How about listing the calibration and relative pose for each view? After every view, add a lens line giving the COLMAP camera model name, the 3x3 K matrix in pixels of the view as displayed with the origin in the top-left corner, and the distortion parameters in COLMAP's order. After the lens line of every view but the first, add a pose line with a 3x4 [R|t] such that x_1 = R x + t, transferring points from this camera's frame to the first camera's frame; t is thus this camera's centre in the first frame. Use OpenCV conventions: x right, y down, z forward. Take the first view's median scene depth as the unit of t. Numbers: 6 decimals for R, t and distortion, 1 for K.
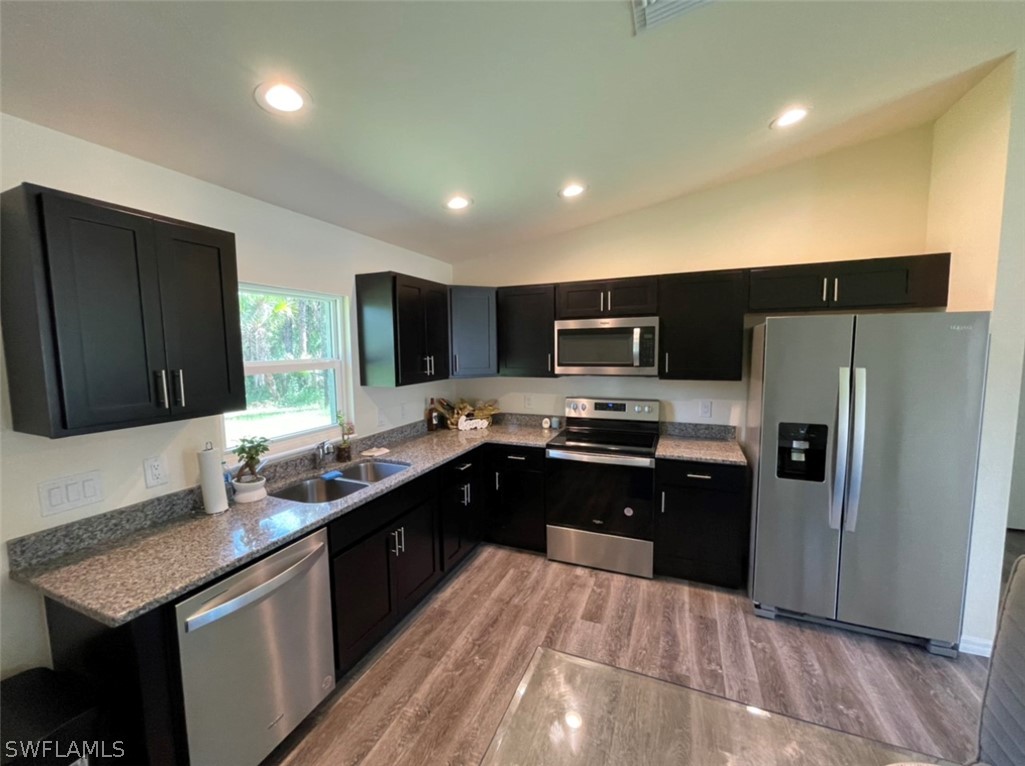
lens RADIAL K [[413.3, 0, 505.7], [0, 413.3, 382.4], [0, 0, 1]] dist [-0.002995, -0.000402]
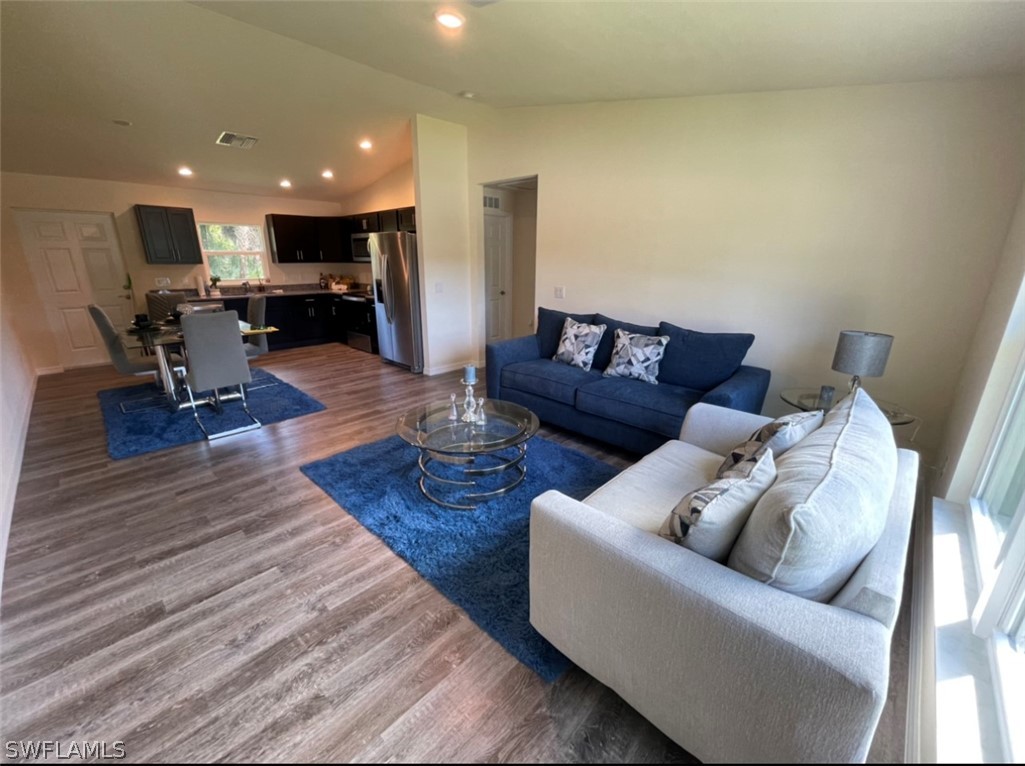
lens RADIAL K [[413.3, 0, 505.7], [0, 413.3, 382.4], [0, 0, 1]] dist [-0.002995, -0.000402]
pose [[0.932778, 0.120548, -0.339695, 1.911697], [-0.048052, 0.975593, 0.214263, 0.111405], [0.357233, -0.183537, 0.915805, -0.892704]]
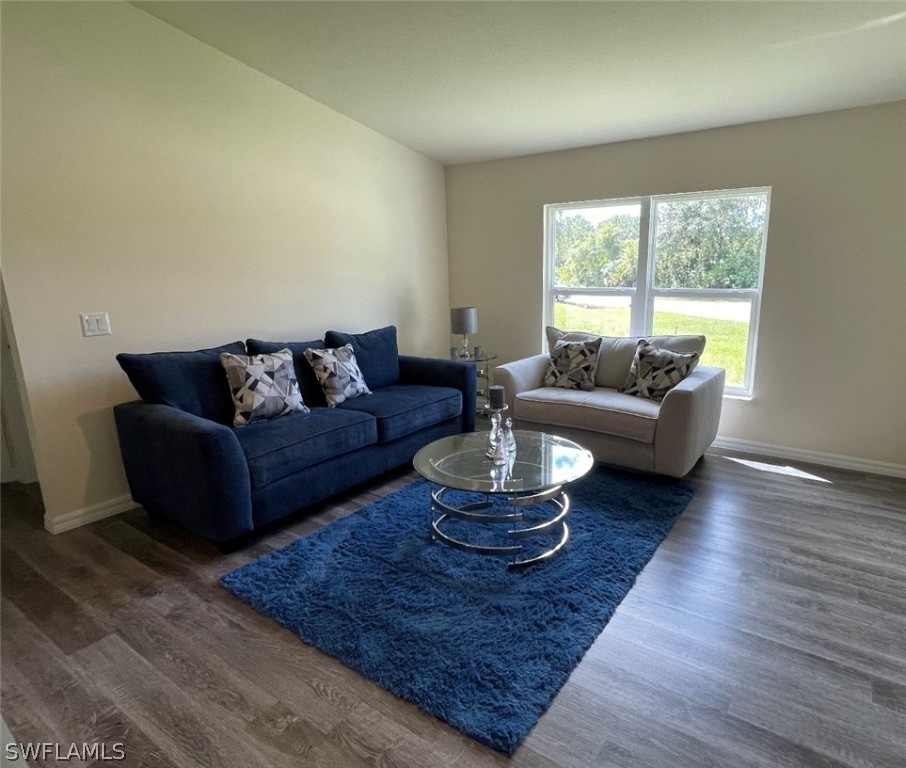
lens RADIAL K [[525.3, 0, 509.0], [0, 525.3, 385.0], [0, 0, 1]] dist [-0.004155, -0.000387]
pose [[0.169236, -0.198699, 0.965338, 0.597054], [0.091394, 0.978410, 0.185367, 0.102175], [-0.981329, 0.056855, 0.183742, -0.250521]]
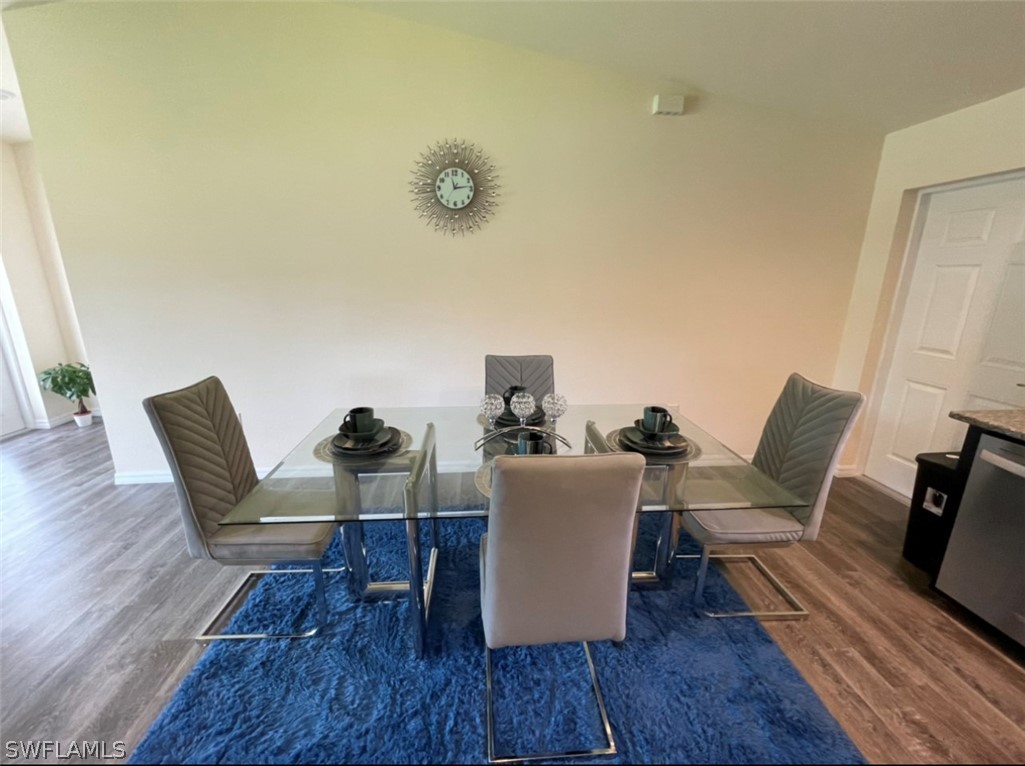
lens RADIAL K [[413.3, 0, 505.7], [0, 413.3, 382.4], [0, 0, 1]] dist [-0.002995, -0.000402]
pose [[-0.887859, 0.121767, -0.443711, 0.547166], [-0.036827, 0.942446, 0.332323, -0.005493], [0.458640, 0.311397, -0.832275, 0.625890]]
